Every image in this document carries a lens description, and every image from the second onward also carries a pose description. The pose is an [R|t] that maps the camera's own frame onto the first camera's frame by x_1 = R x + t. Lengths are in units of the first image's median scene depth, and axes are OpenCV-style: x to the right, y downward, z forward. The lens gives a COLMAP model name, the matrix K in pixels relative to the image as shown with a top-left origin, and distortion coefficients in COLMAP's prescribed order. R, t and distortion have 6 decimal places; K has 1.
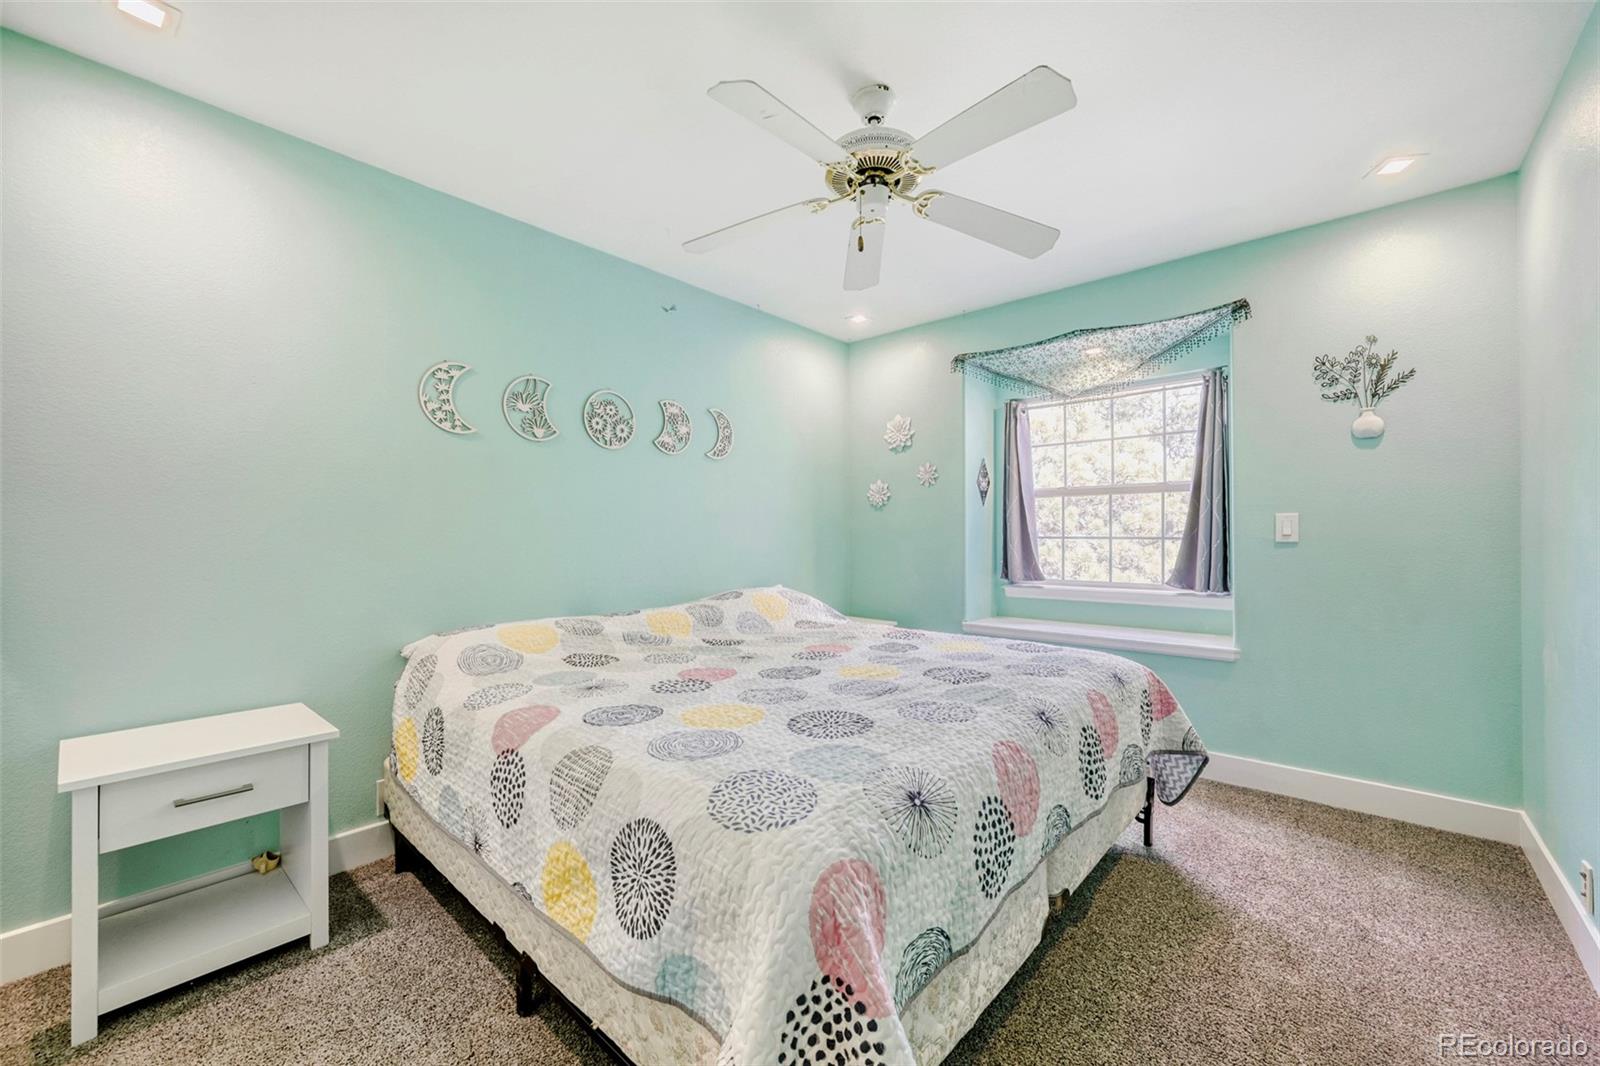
lens RADIAL K [[640.7, 0, 766.6], [0, 640.7, 549.7], [0, 0, 1]] dist [0.000310, 0.000071]
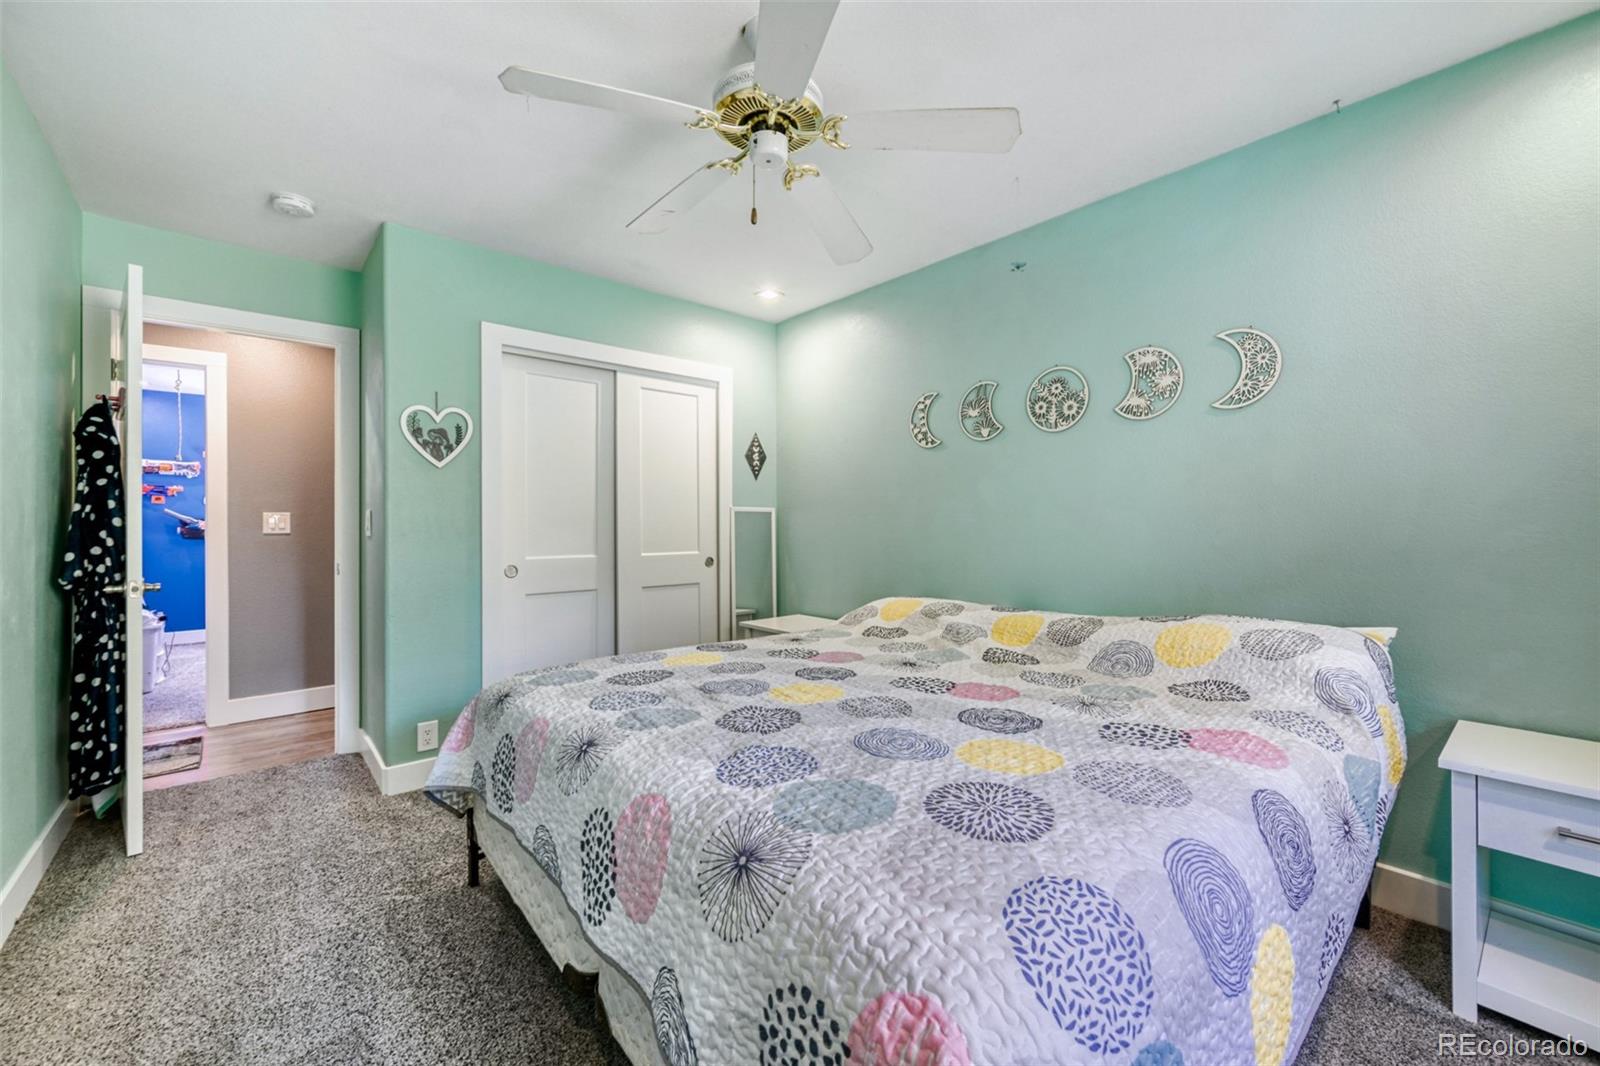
lens RADIAL K [[628.3, 0, 806.9], [0, 628.3, 526.6], [0, 0, 1]] dist [-0.000501, -0.000073]
pose [[-0.106207, 0.003994, -0.994336, 0.682246], [-0.024585, 0.999676, 0.006641, -0.021279], [0.994040, 0.025151, -0.106075, 0.759155]]
